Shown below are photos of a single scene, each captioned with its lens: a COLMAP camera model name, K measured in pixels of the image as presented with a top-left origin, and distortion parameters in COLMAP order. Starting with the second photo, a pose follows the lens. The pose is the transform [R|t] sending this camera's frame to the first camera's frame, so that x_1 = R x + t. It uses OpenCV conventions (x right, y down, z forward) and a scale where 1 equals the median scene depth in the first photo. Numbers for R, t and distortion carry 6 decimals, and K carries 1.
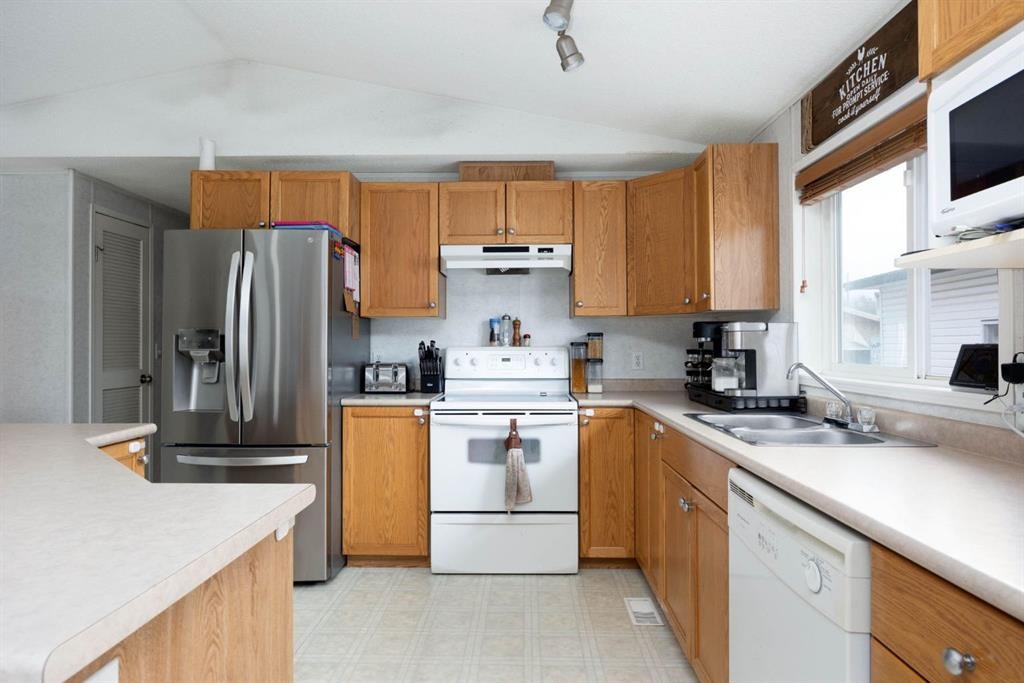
lens RADIAL K [[596.5, 0, 515.3], [0, 596.5, 344.6], [0, 0, 1]] dist [-0.005344, -0.000359]
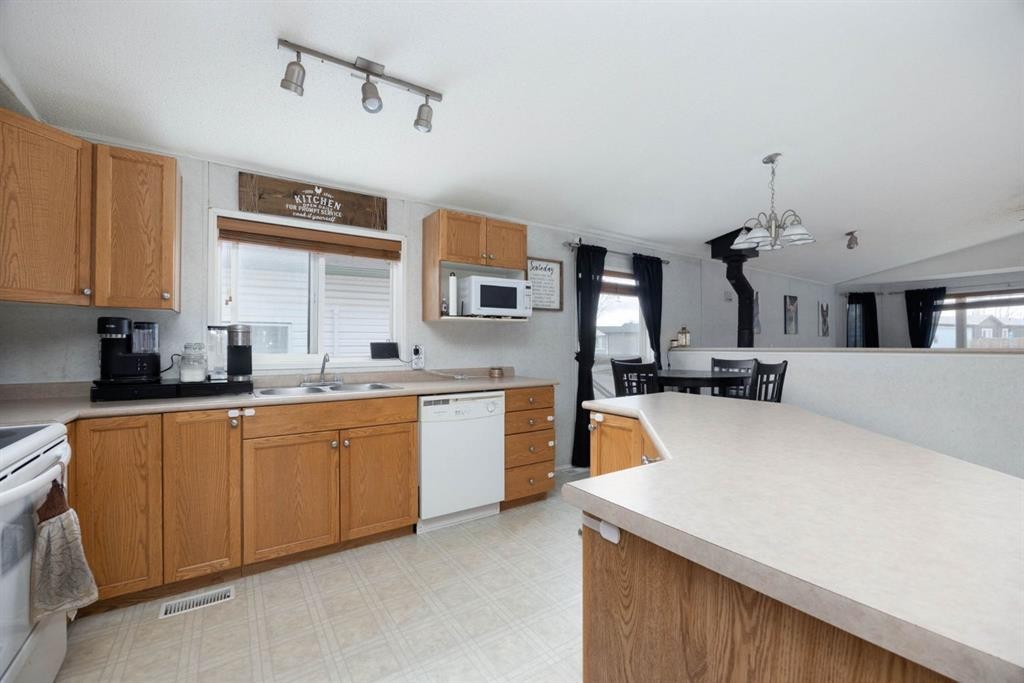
lens RADIAL K [[431.7, 0, 512.8], [0, 431.7, 346.1], [0, 0, 1]] dist [-0.015568, -0.000105]
pose [[-0.567935, -0.000191, 0.823074, -0.577426], [-0.002923, 0.999994, -0.001786, 0.008020], [-0.823068, -0.003420, -0.567932, 0.805706]]
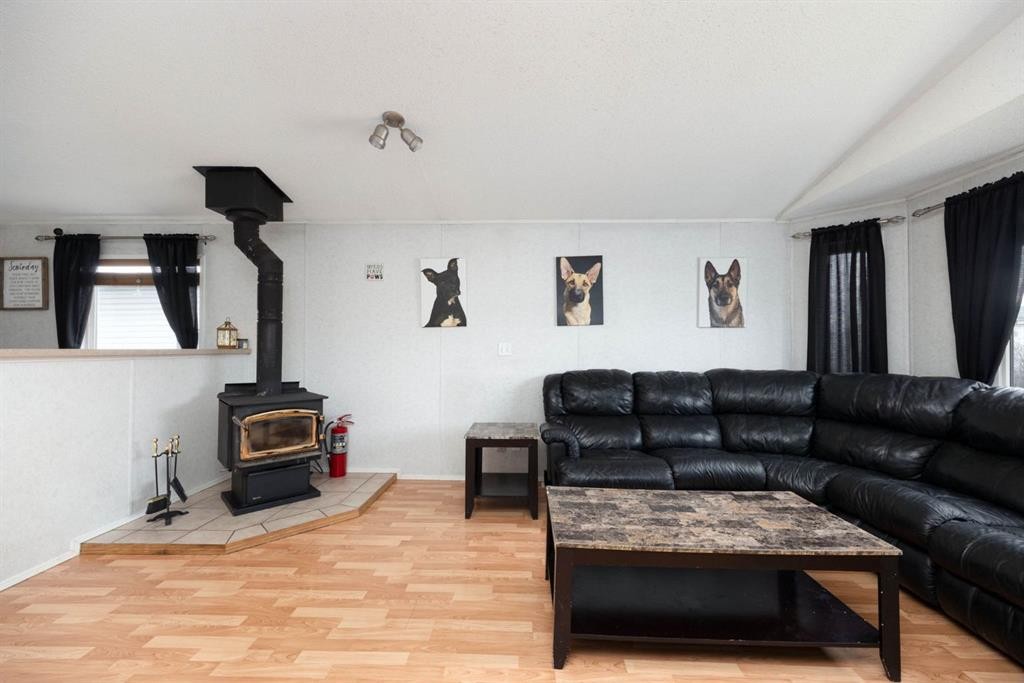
lens RADIAL K [[411.1, 0, 516.1], [0, 411.1, 344.9], [0, 0, 1]] dist [0.008870, 0.000046]
pose [[0.015638, 0.004752, 0.999866, -0.741557], [-0.002762, 0.999985, -0.004709, 0.001317], [-0.999874, -0.002688, 0.015651, -1.297253]]
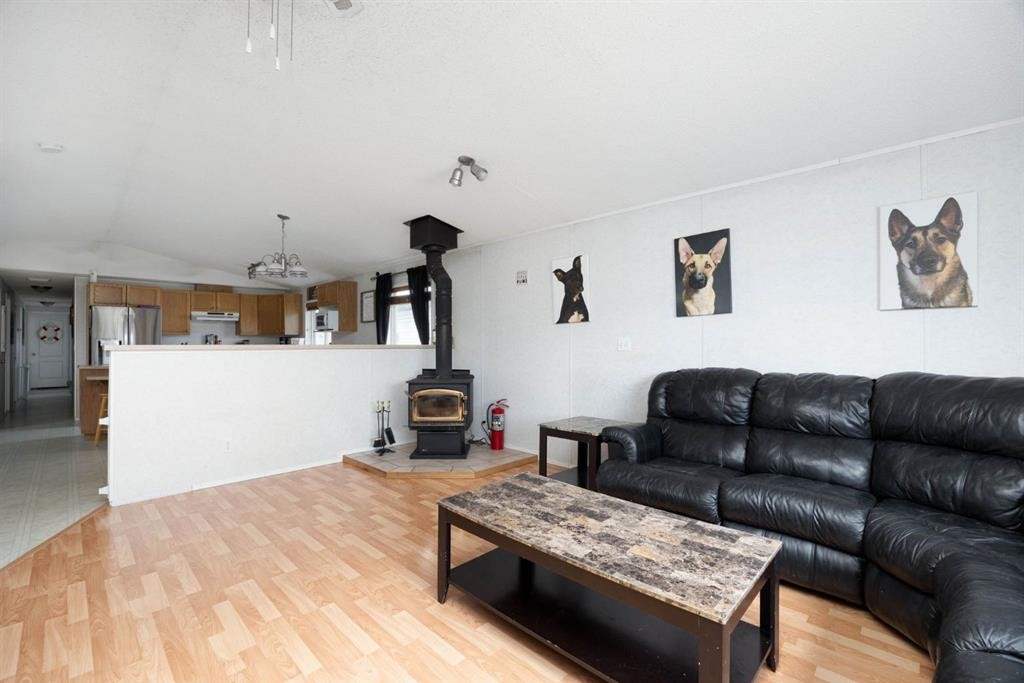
lens RADIAL K [[437.0, 0, 515.9], [0, 437.0, 341.9], [0, 0, 1]] dist [-0.014844, 0.000083]
pose [[0.679387, -0.003237, 0.733773, -0.649045], [0.005752, 0.999983, -0.000915, 0.001831], [-0.733758, 0.004842, 0.679394, -1.804787]]
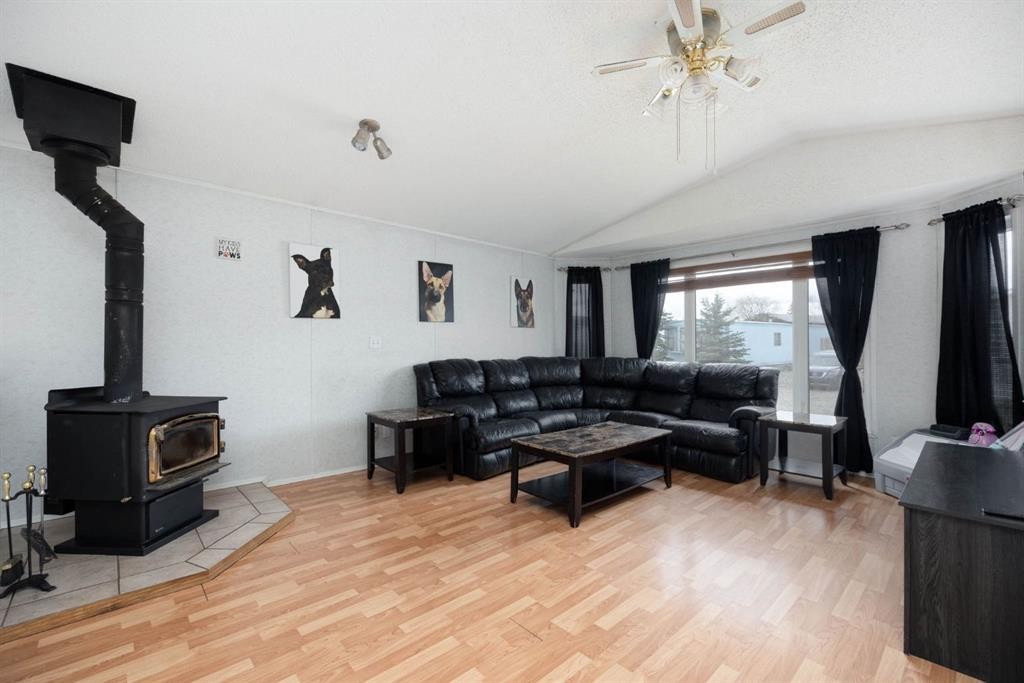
lens RADIAL K [[437.0, 0, 515.9], [0, 437.0, 341.9], [0, 0, 1]] dist [-0.014844, 0.000083]
pose [[-0.690225, -0.006595, 0.723564, -0.800740], [-0.010175, 0.999948, -0.000593, 0.004316], [-0.723523, -0.007771, -0.690257, -0.691787]]
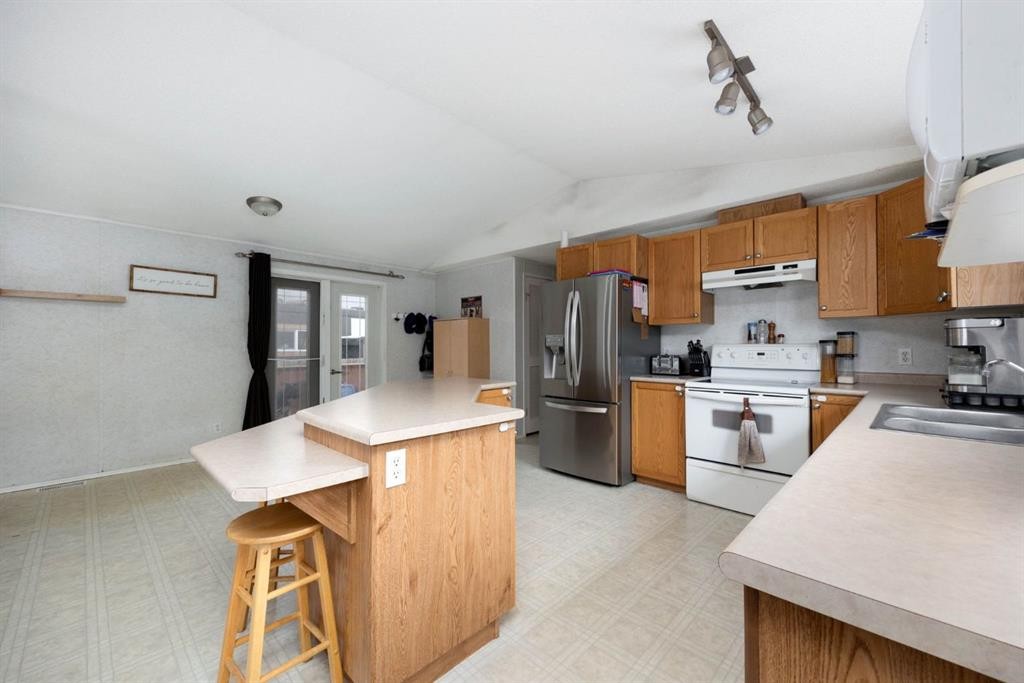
lens RADIAL K [[411.1, 0, 516.1], [0, 411.1, 344.9], [0, 0, 1]] dist [0.008870, 0.000046]
pose [[0.735560, -0.000962, -0.677459, 0.222131], [0.003616, 0.999990, 0.002506, 0.001425], [0.677450, -0.004293, 0.735556, -0.026929]]
